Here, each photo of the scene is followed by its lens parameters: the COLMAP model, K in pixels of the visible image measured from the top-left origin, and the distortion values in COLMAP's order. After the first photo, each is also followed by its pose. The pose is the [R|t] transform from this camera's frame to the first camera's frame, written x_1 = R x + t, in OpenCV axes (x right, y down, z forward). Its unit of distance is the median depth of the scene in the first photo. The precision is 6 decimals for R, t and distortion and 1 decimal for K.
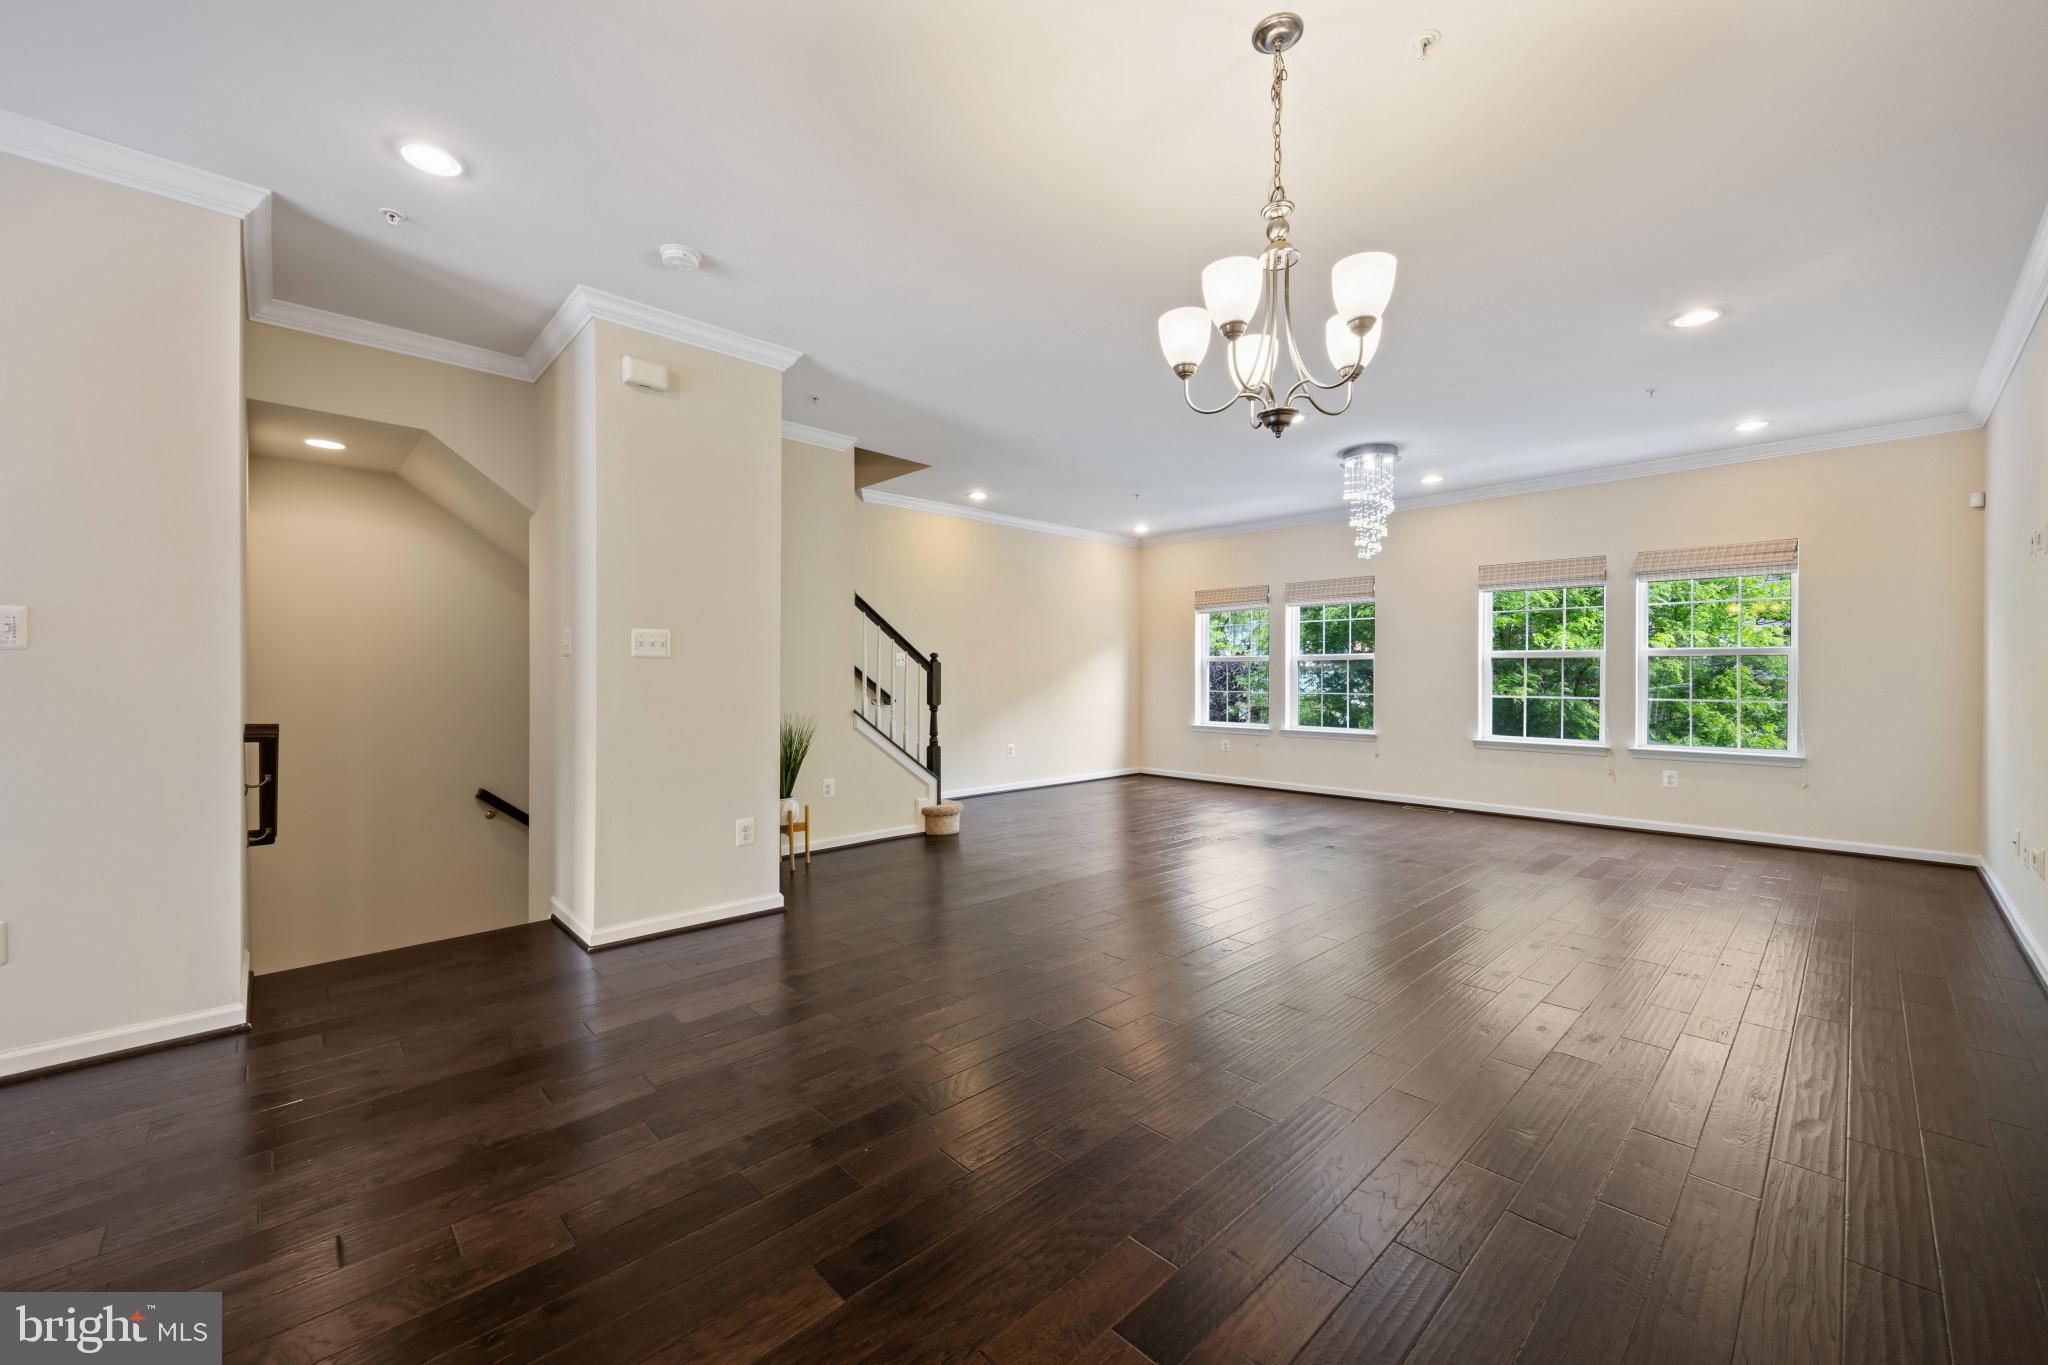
lens RADIAL K [[804.6, 0, 1020.7], [0, 804.6, 685.0], [0, 0, 1]] dist [0.001093, 0.000051]
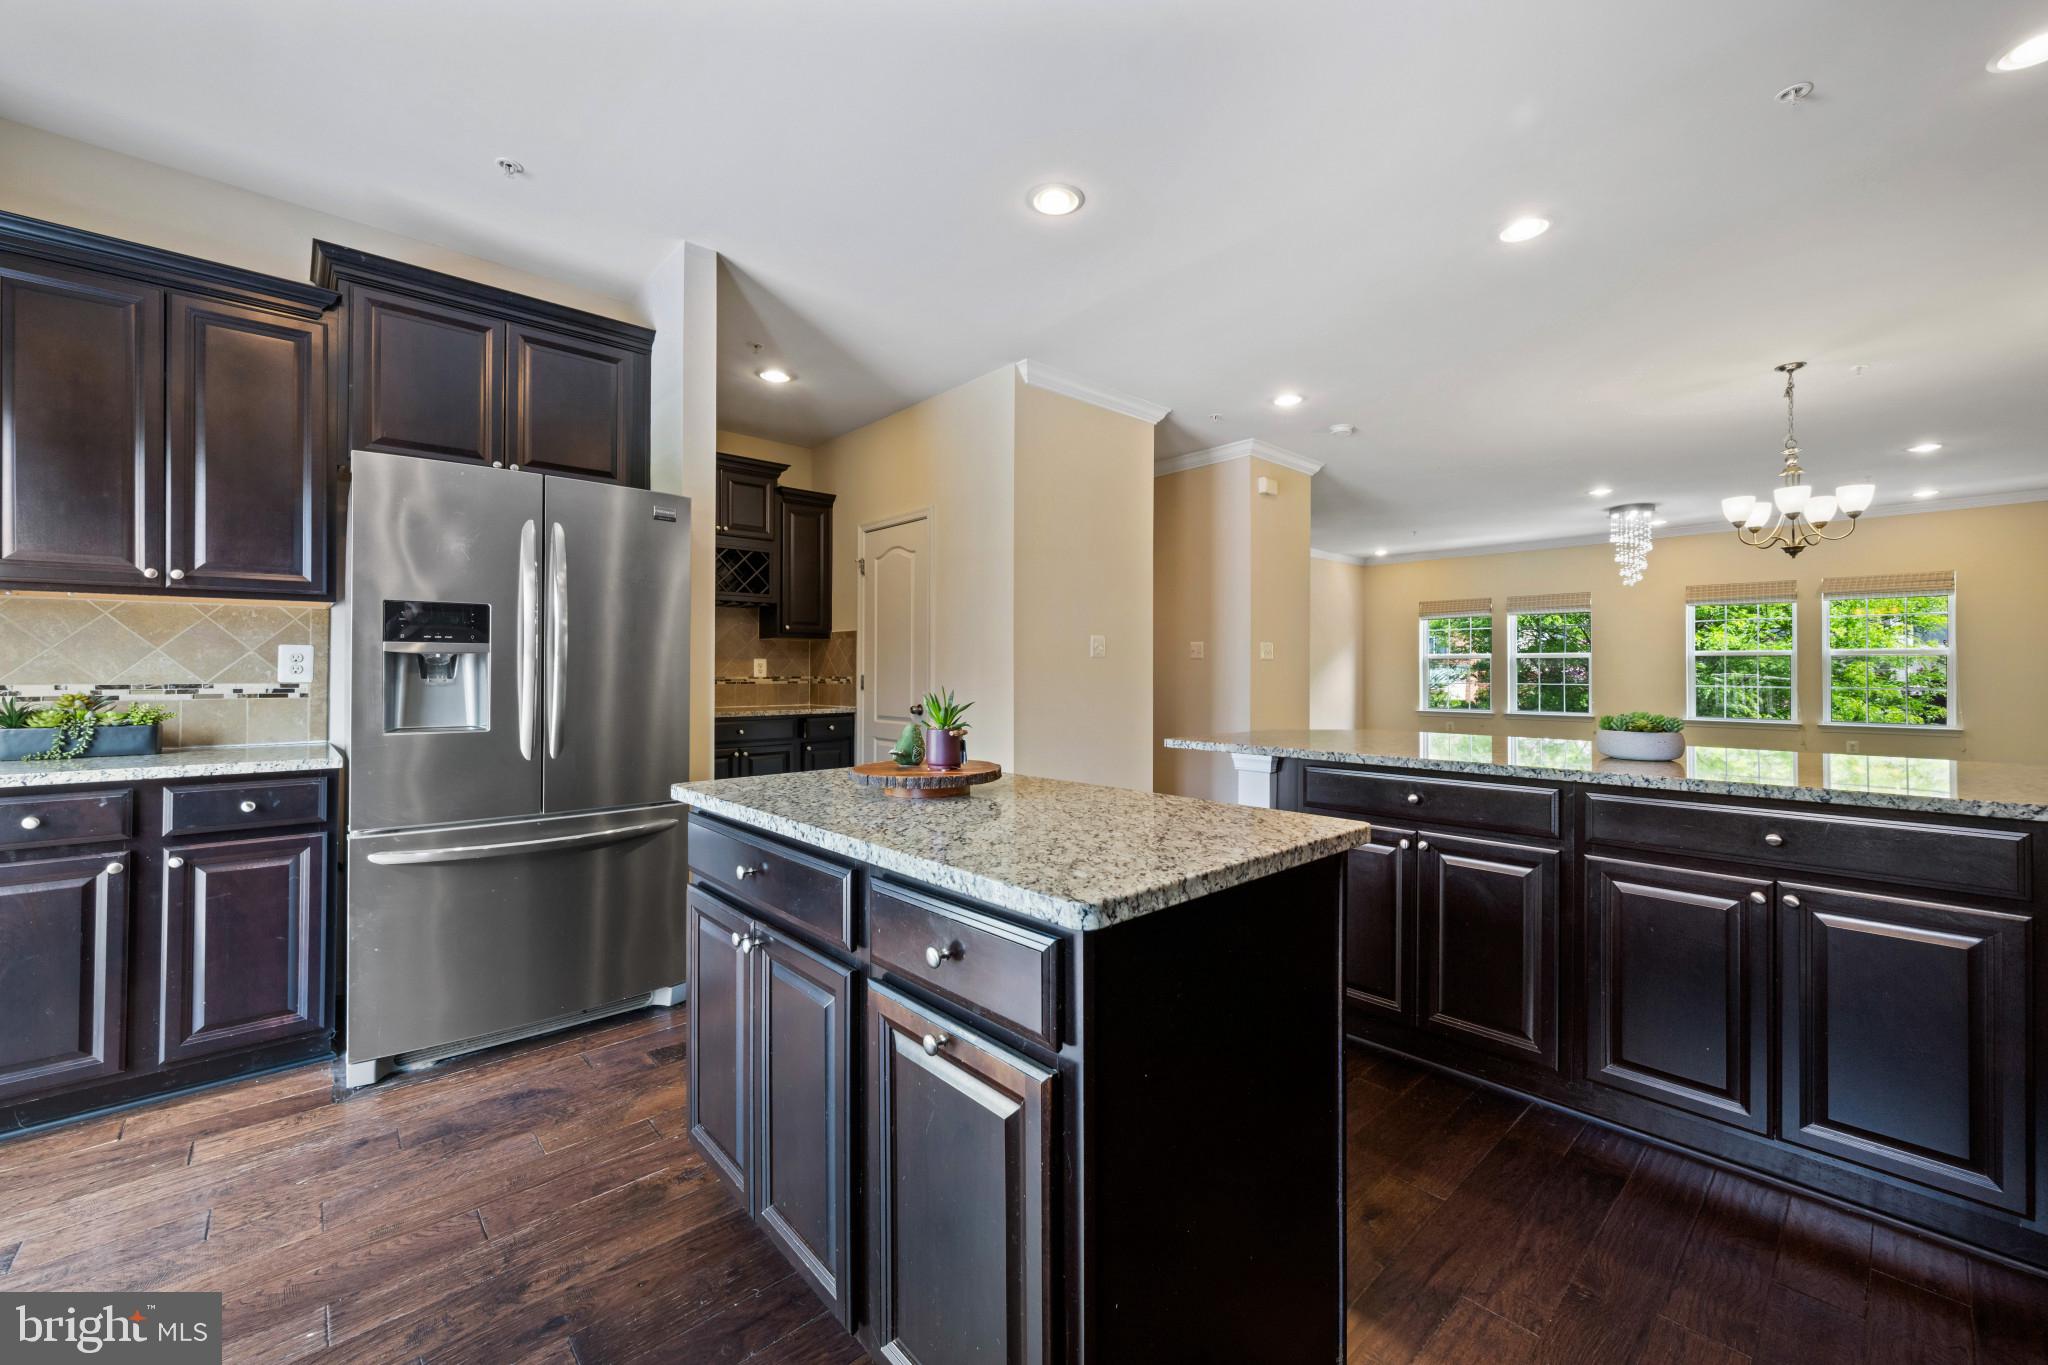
lens RADIAL K [[807.2, 0, 1023.6], [0, 807.2, 667.4], [0, 0, 1]] dist [-0.001615, -0.000355]
pose [[0.999696, -0.000822, -0.024660, -0.562825], [0.000490, 0.999909, -0.013493, 0.000724], [0.024669, 0.013477, 0.999605, -0.393213]]
